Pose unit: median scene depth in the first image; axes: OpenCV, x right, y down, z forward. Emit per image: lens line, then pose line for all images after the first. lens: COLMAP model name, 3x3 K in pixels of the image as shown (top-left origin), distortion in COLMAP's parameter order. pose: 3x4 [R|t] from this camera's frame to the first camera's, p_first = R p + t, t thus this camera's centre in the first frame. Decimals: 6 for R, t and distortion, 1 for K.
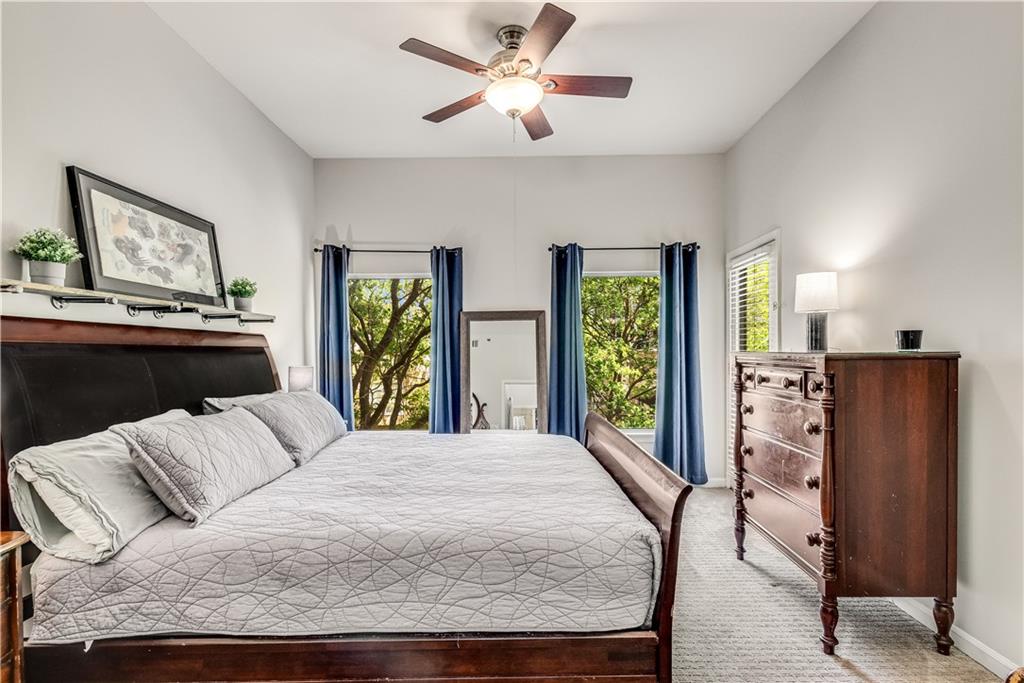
lens RADIAL K [[484.1, 0, 520.8], [0, 484.1, 351.6], [0, 0, 1]] dist [0.011343, -0.007217]
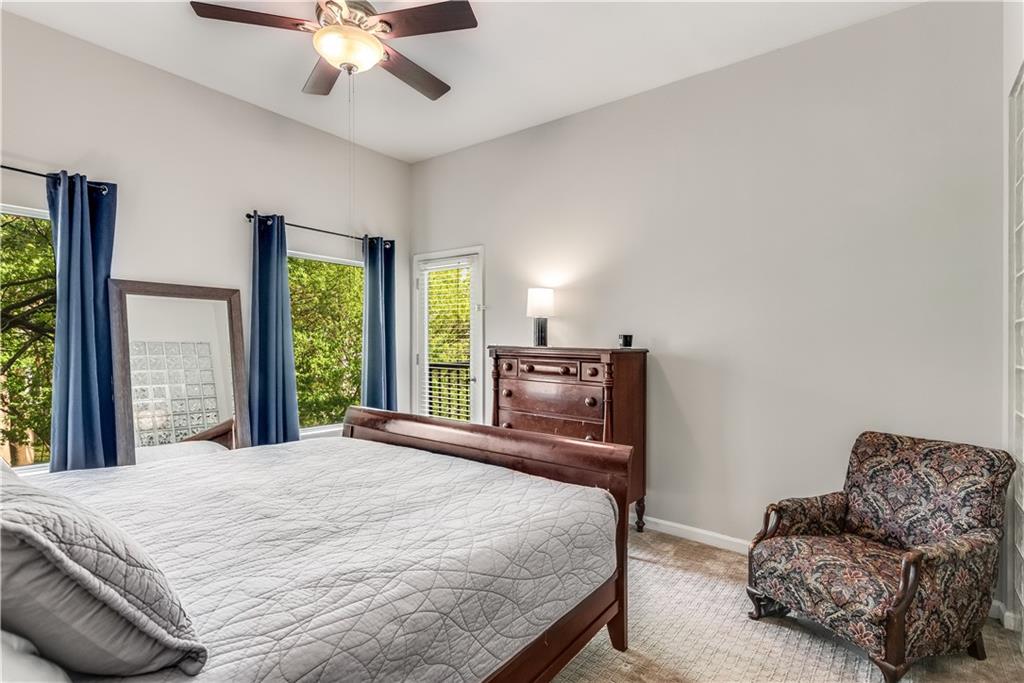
lens RADIAL K [[484.1, 0, 517.8], [0, 484.1, 336.7], [0, 0, 1]] dist [0.011343, -0.007217]
pose [[0.616042, 0.027119, 0.787247, -0.613181], [-0.019674, 0.999625, -0.019040, -0.000801], [-0.787468, -0.003759, 0.616344, 0.275548]]
